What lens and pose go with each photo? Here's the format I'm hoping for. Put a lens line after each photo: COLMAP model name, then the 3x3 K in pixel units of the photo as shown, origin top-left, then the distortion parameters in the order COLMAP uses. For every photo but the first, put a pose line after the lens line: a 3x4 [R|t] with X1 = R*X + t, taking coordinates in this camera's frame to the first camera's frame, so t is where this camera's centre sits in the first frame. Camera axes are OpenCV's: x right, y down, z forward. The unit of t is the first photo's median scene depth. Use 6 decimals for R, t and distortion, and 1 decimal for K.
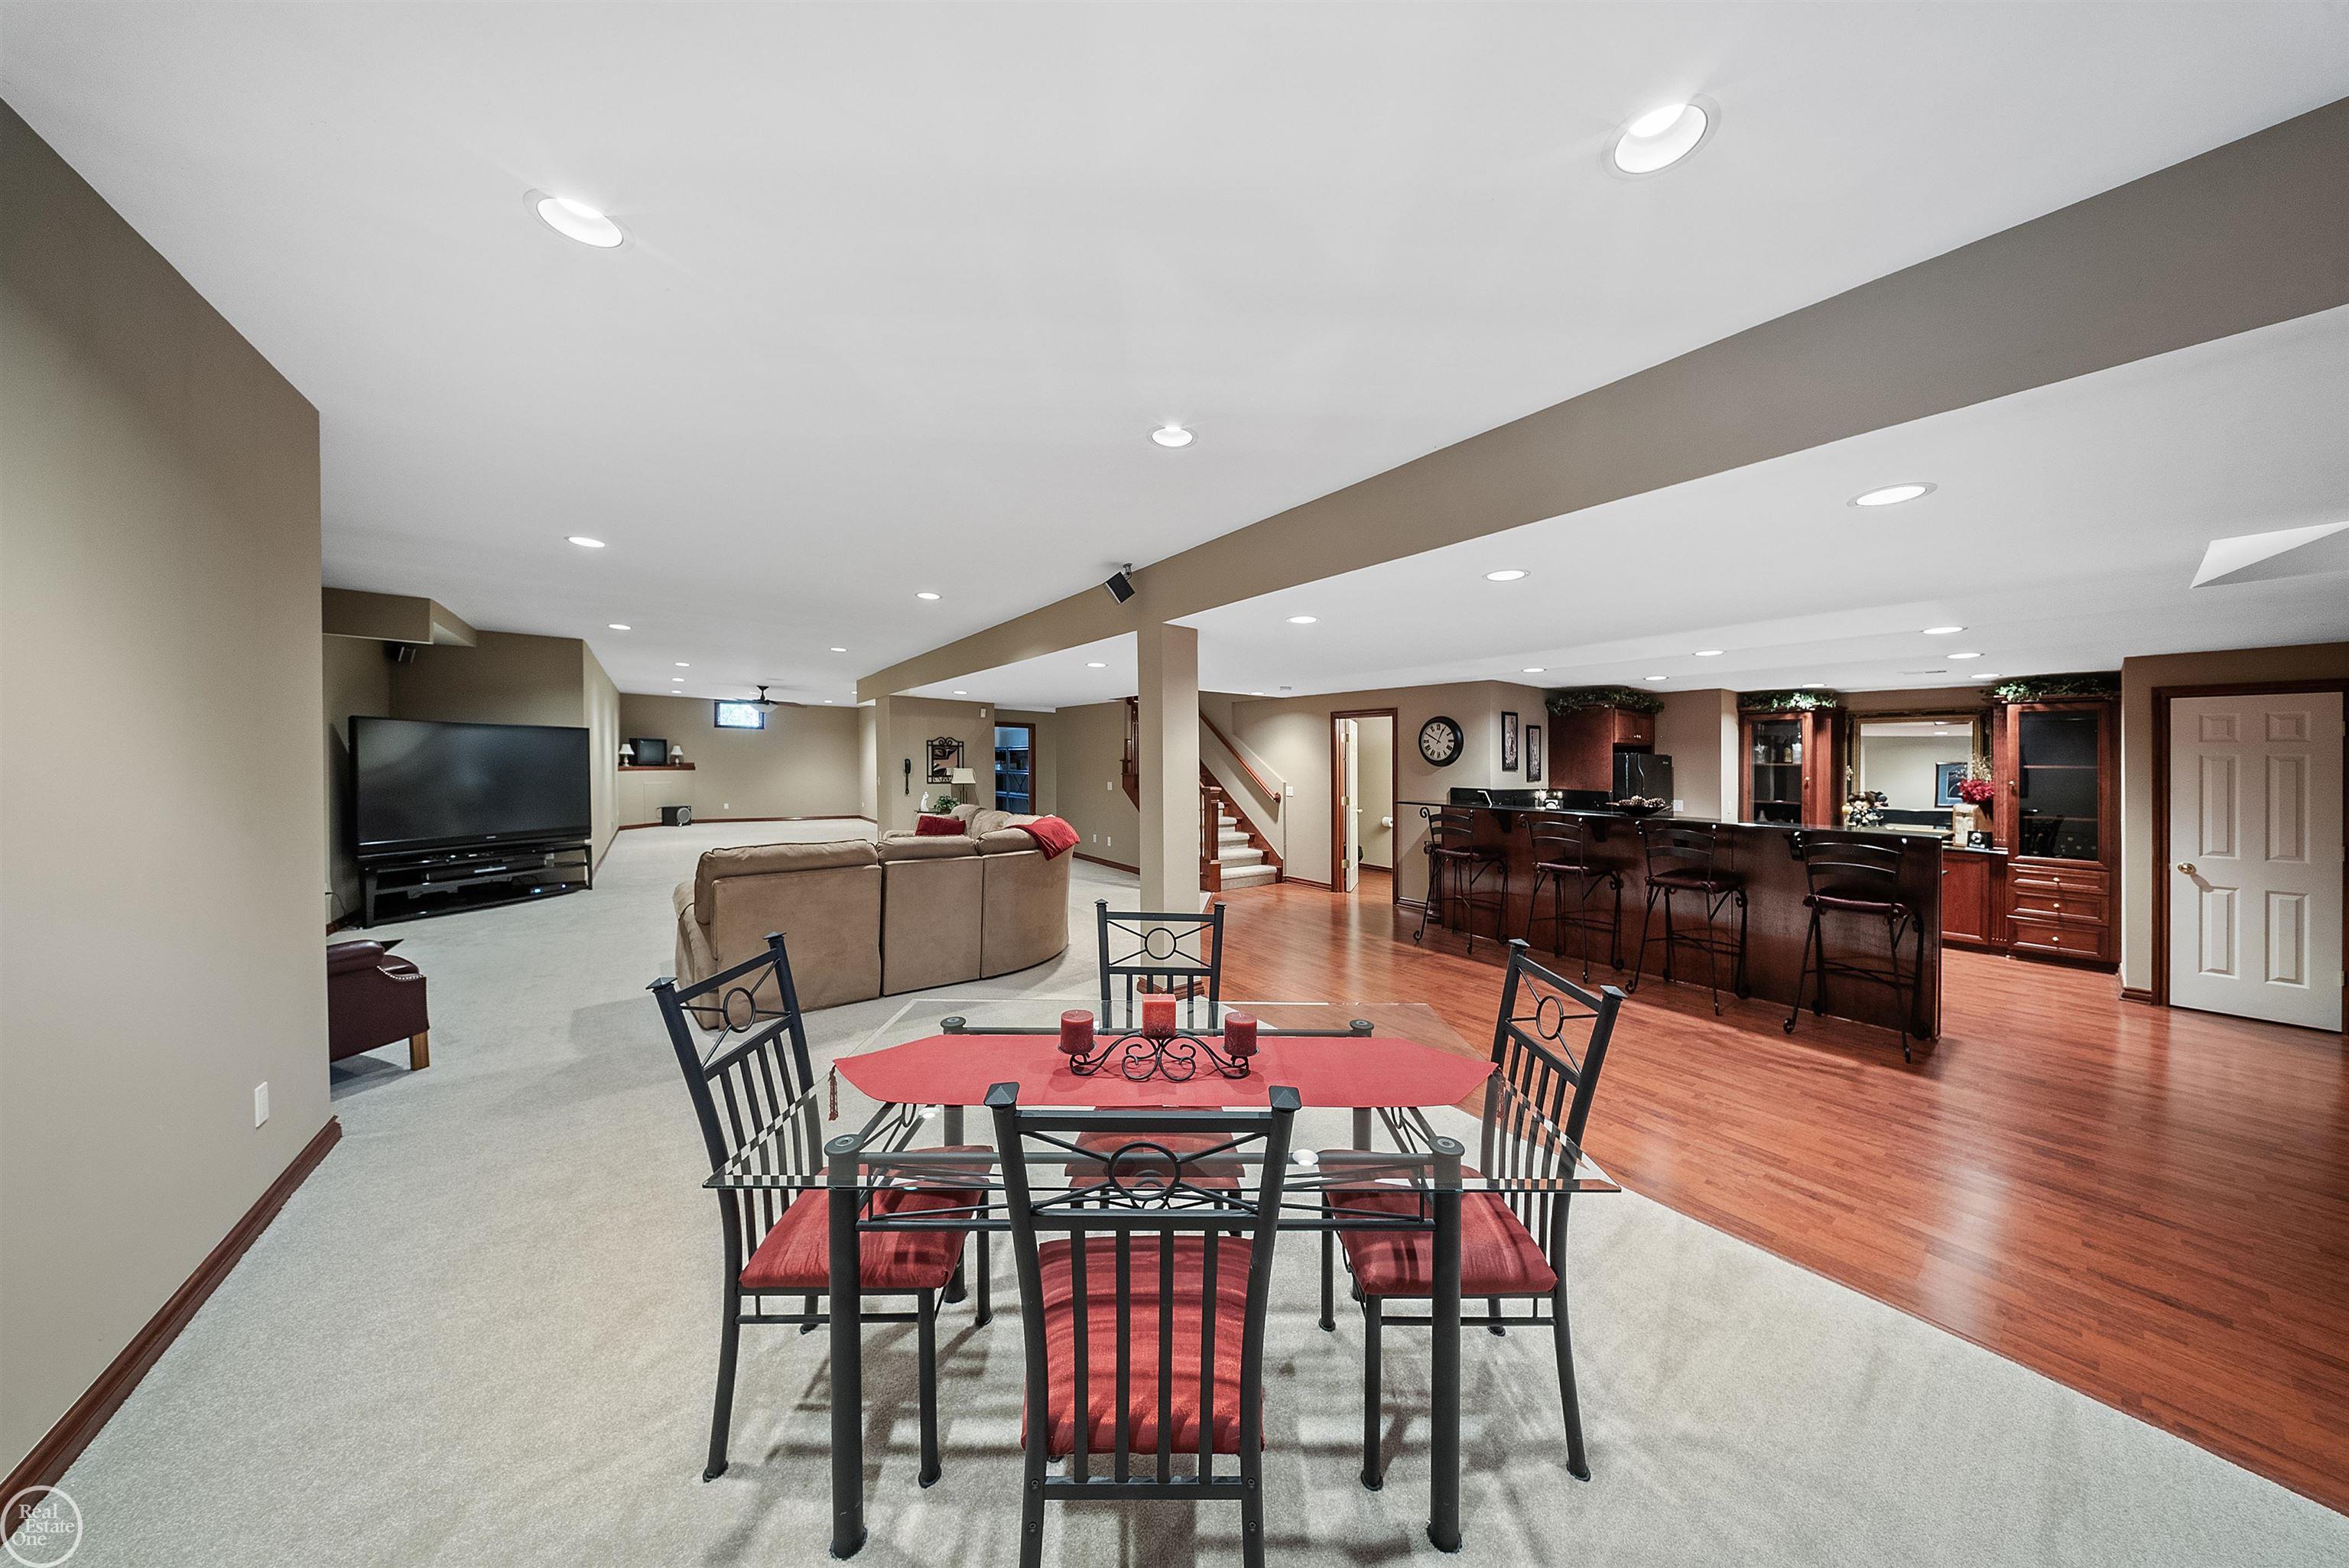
lens RADIAL K [[693.9, 0, 1189.1], [0, 693.9, 775.4], [0, 0, 1]] dist [-0.002880, -0.001133]
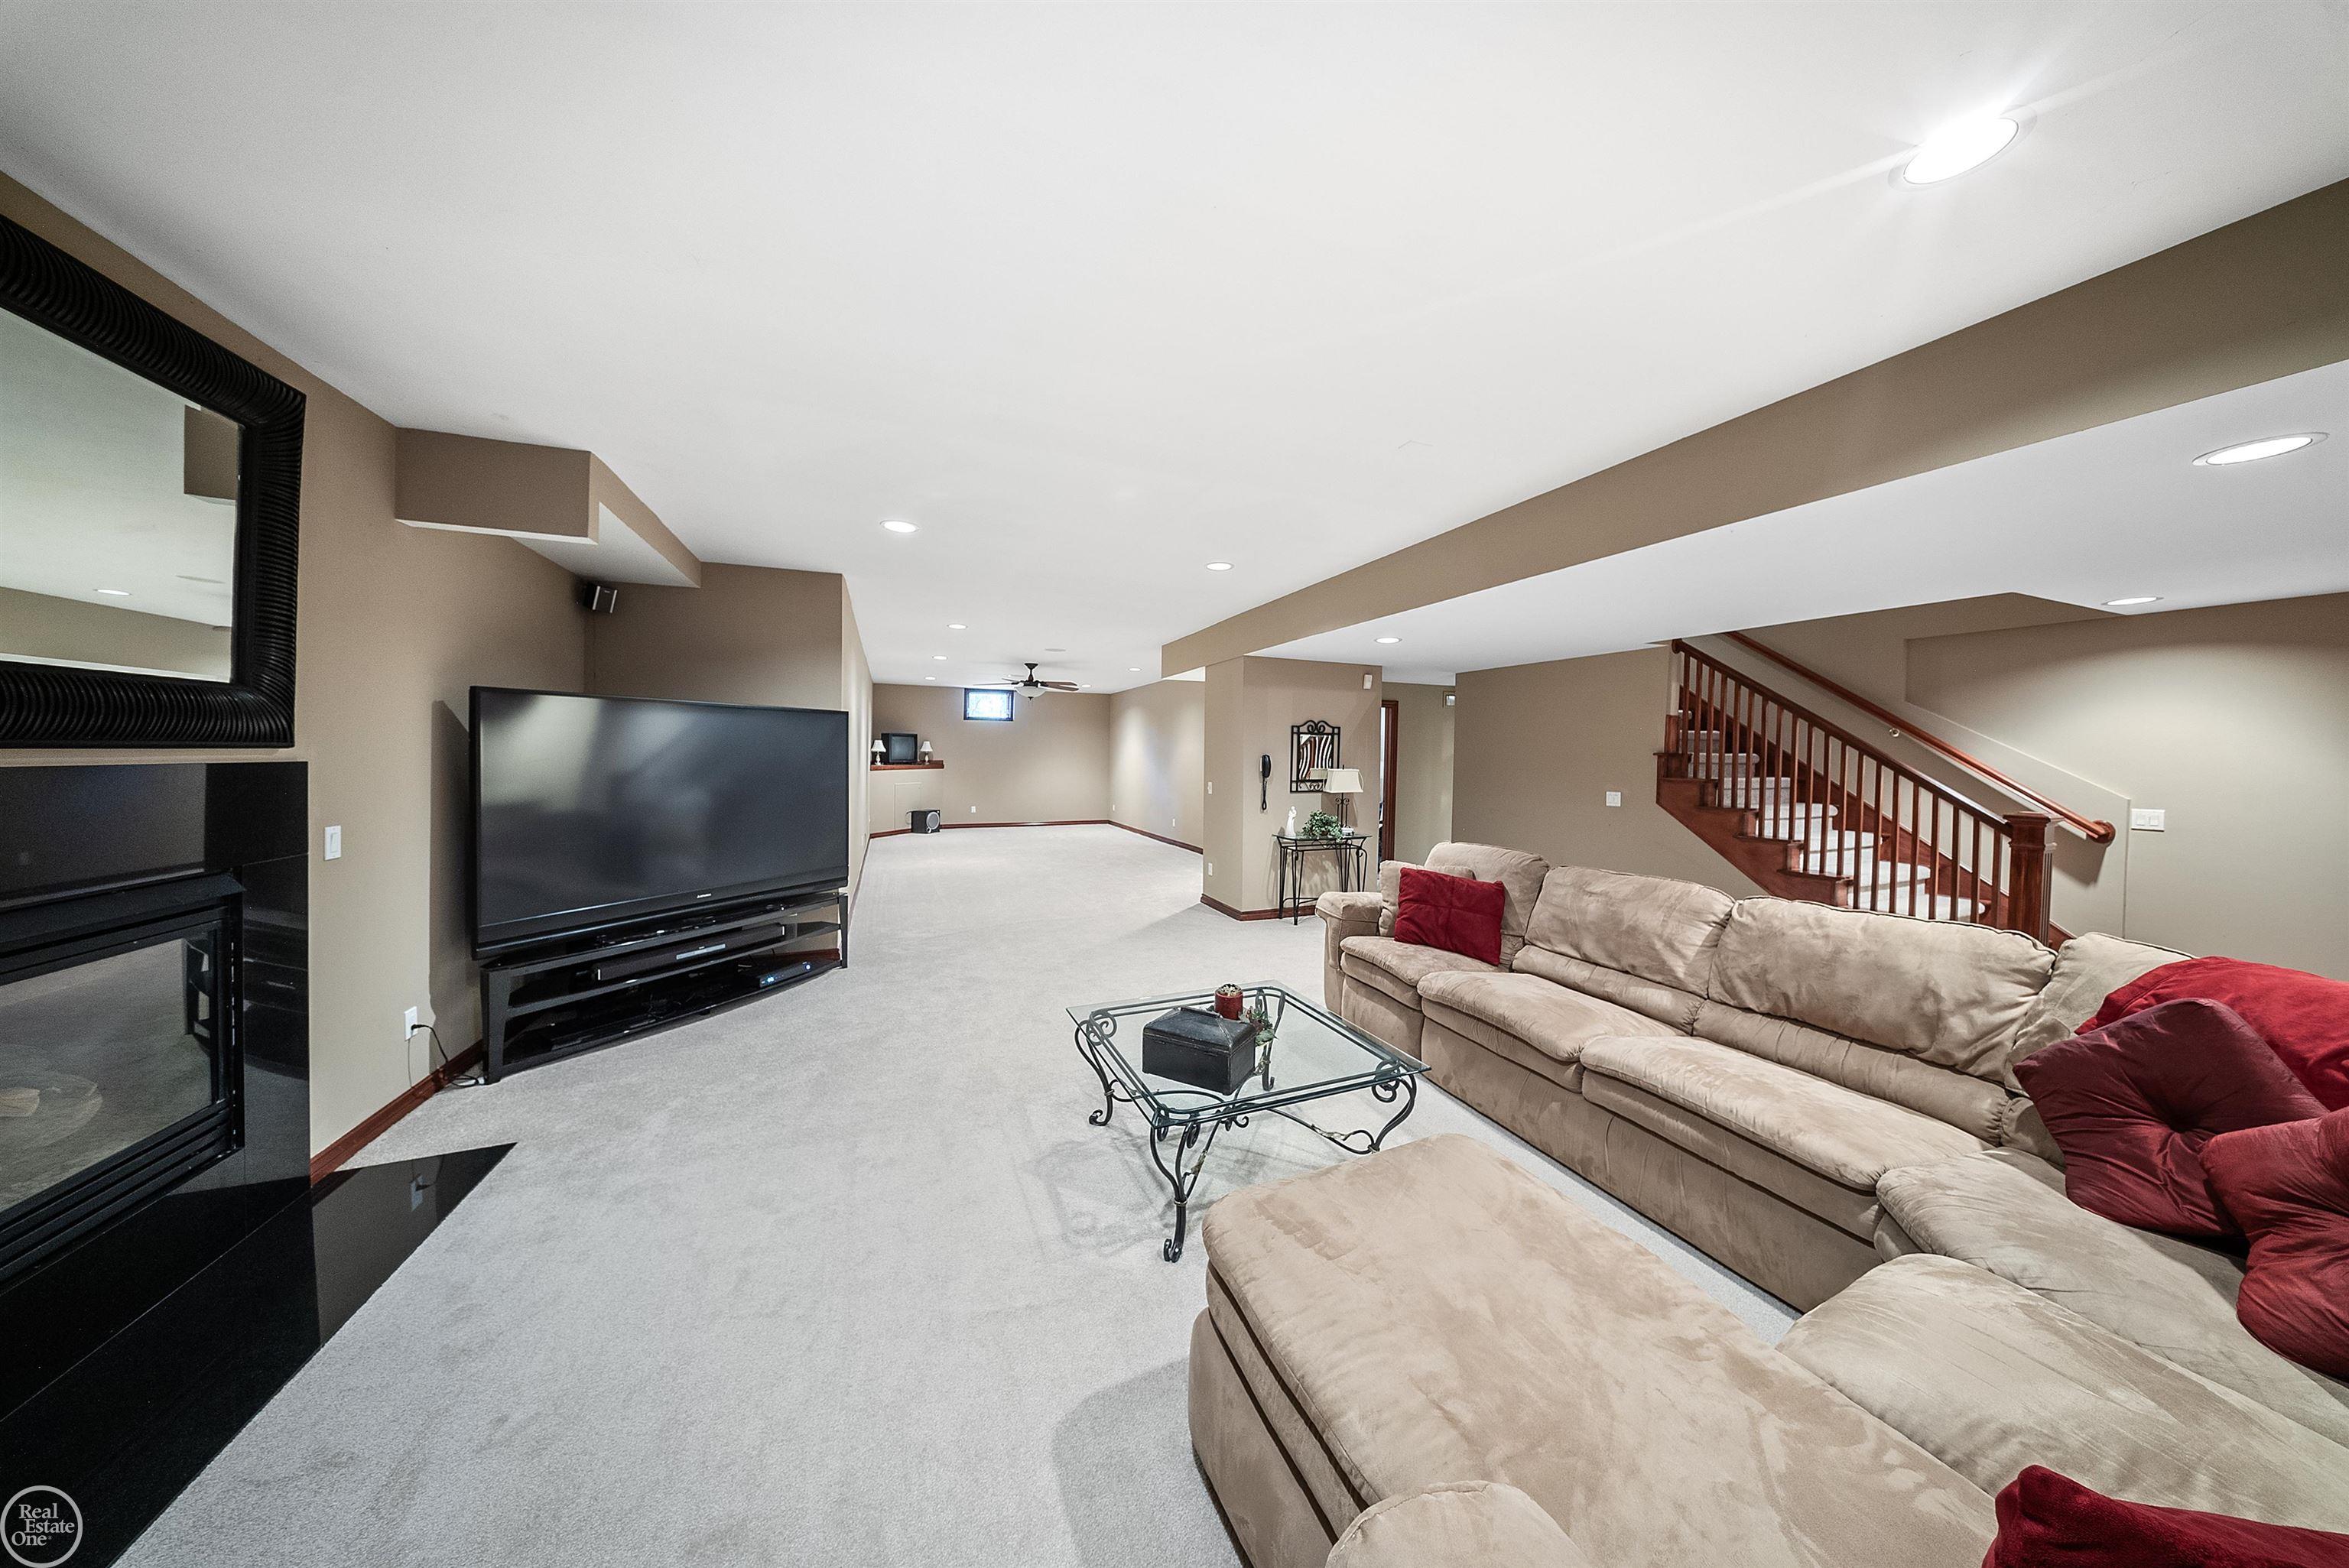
lens RADIAL K [[670.6, 0, 1176.7], [0, 670.6, 741.0], [0, 0, 1]] dist [0.000146, -0.000012]
pose [[0.969316, -0.013518, -0.245444, -0.424092], [0.004179, 0.999249, -0.038533, -0.016481], [0.245781, 0.036325, 0.968645, 0.479875]]
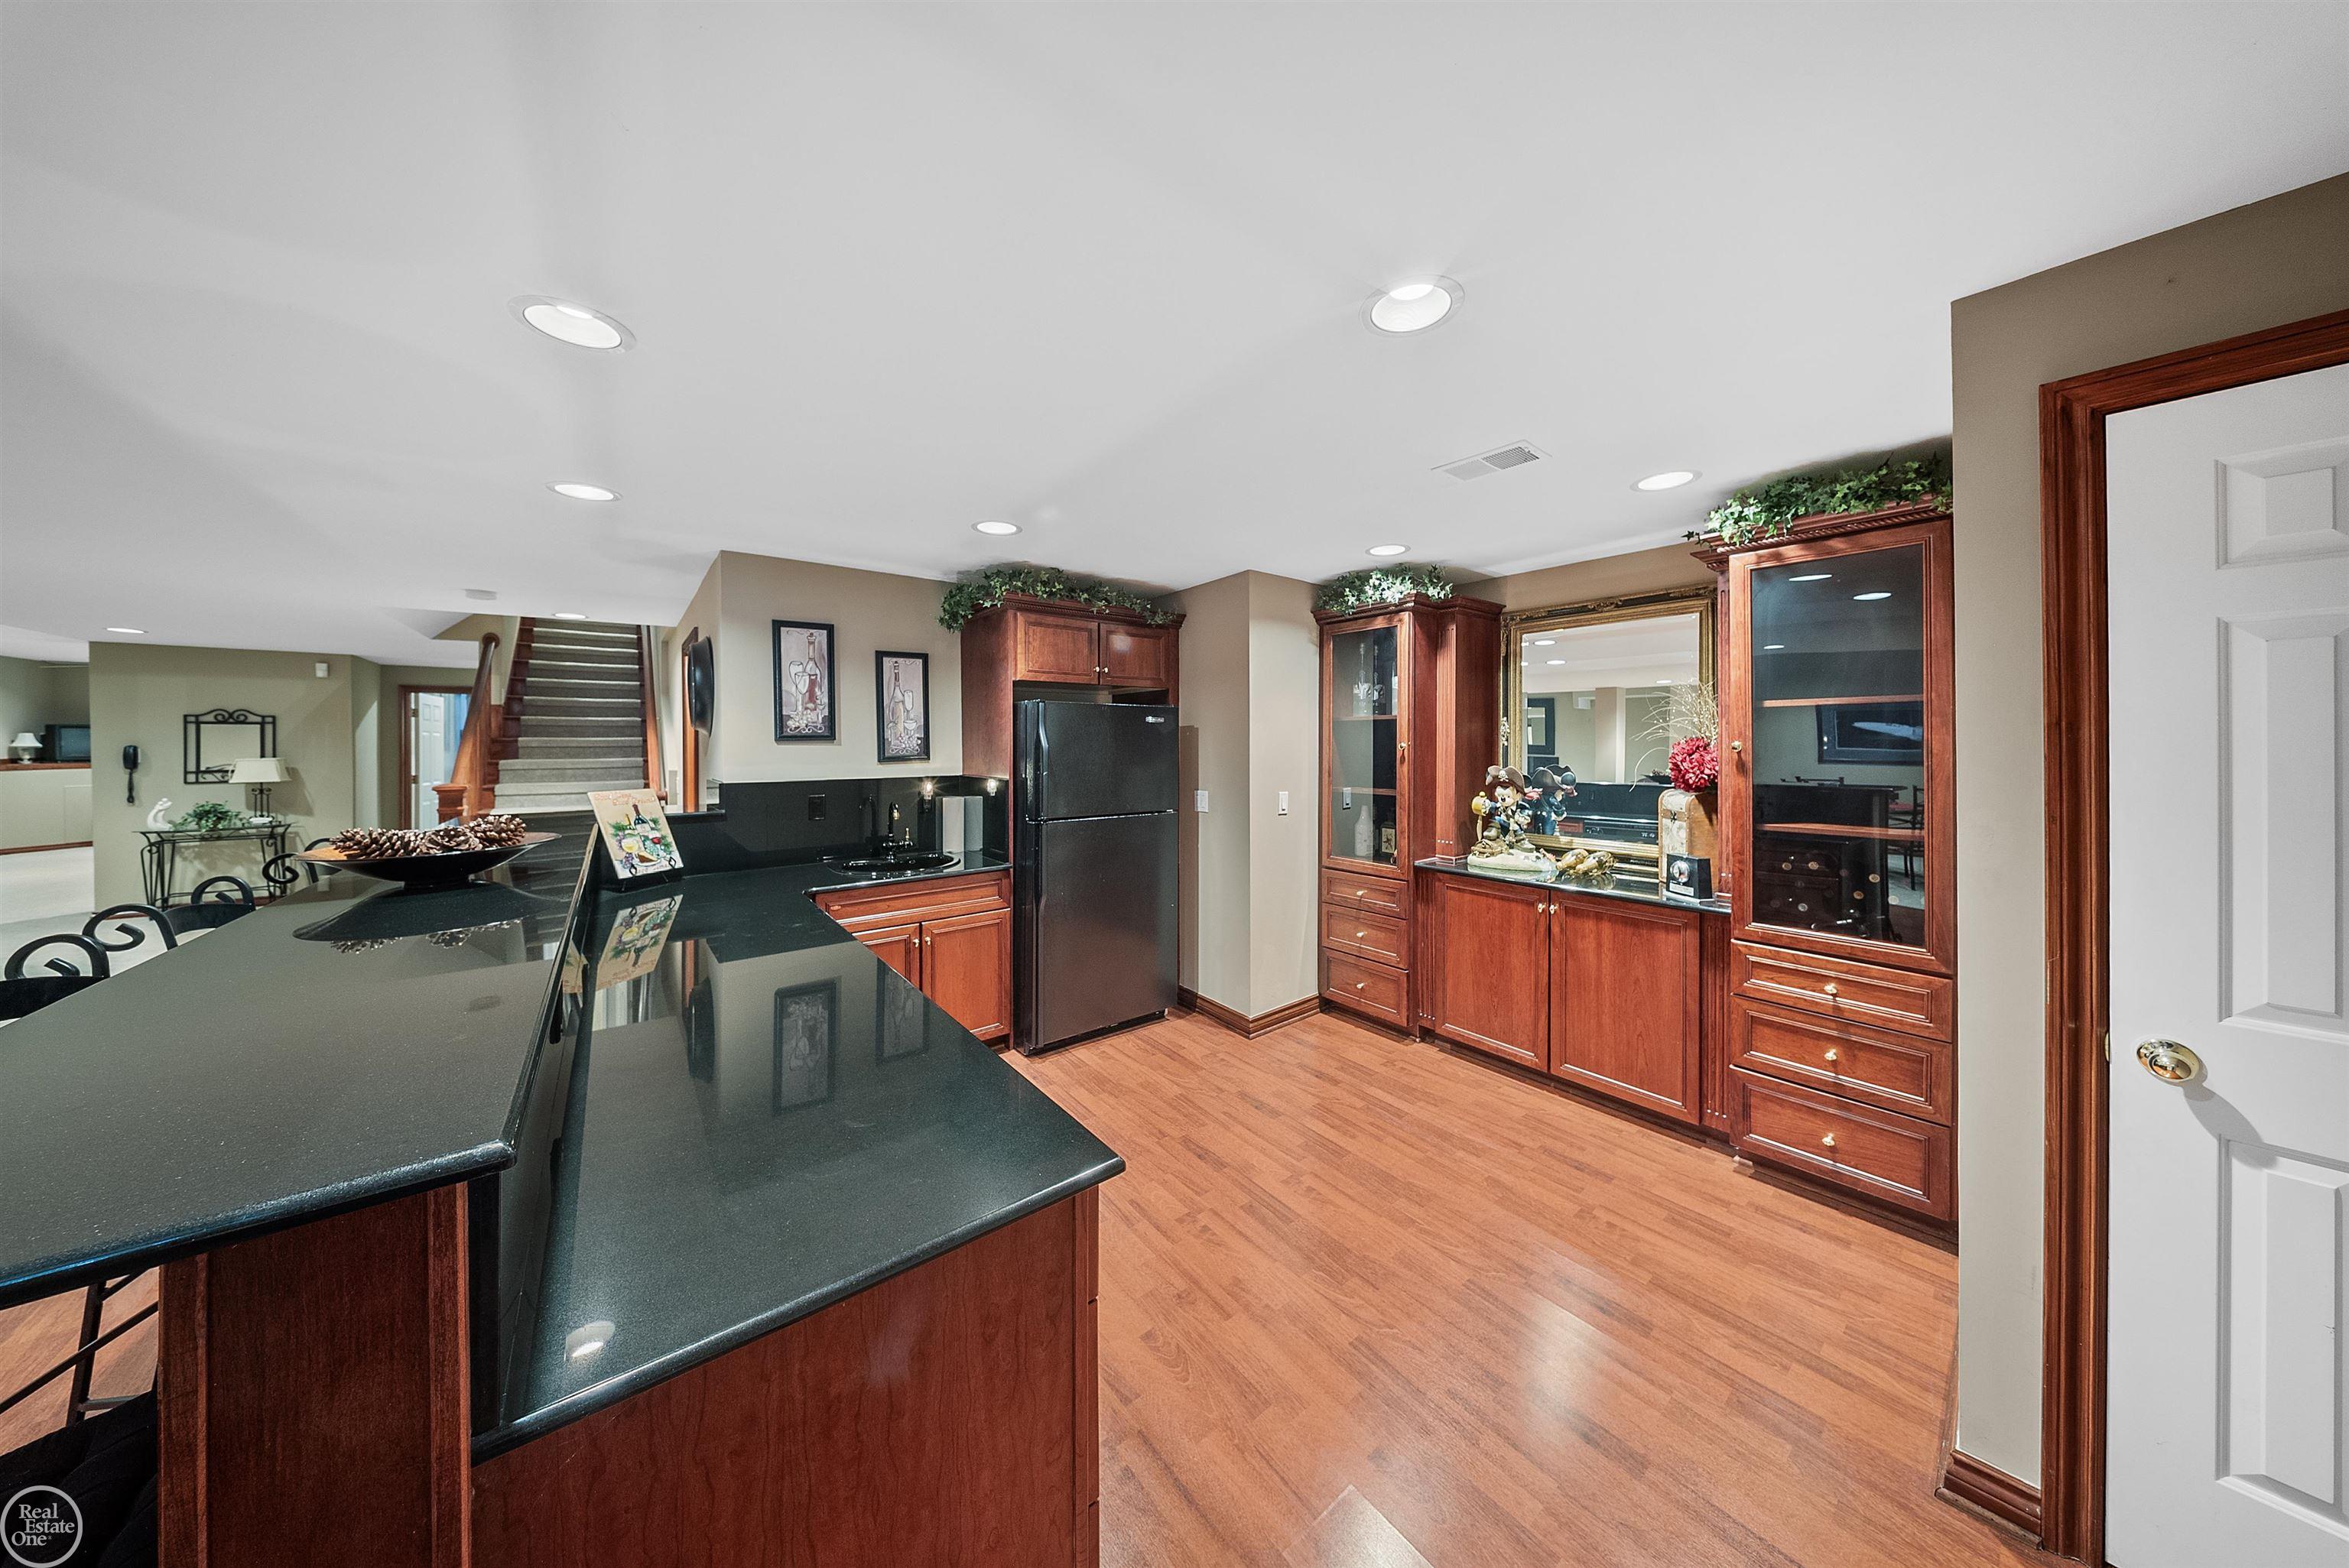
lens RADIAL K [[693.9, 0, 1188.6], [0, 693.9, 764.5], [0, 0, 1]] dist [-0.002880, -0.001133]
pose [[0.999183, -0.023498, 0.032887, 0.656909], [0.022978, 0.999606, 0.016117, 0.006555], [-0.033253, -0.015348, 0.999329, 0.460589]]
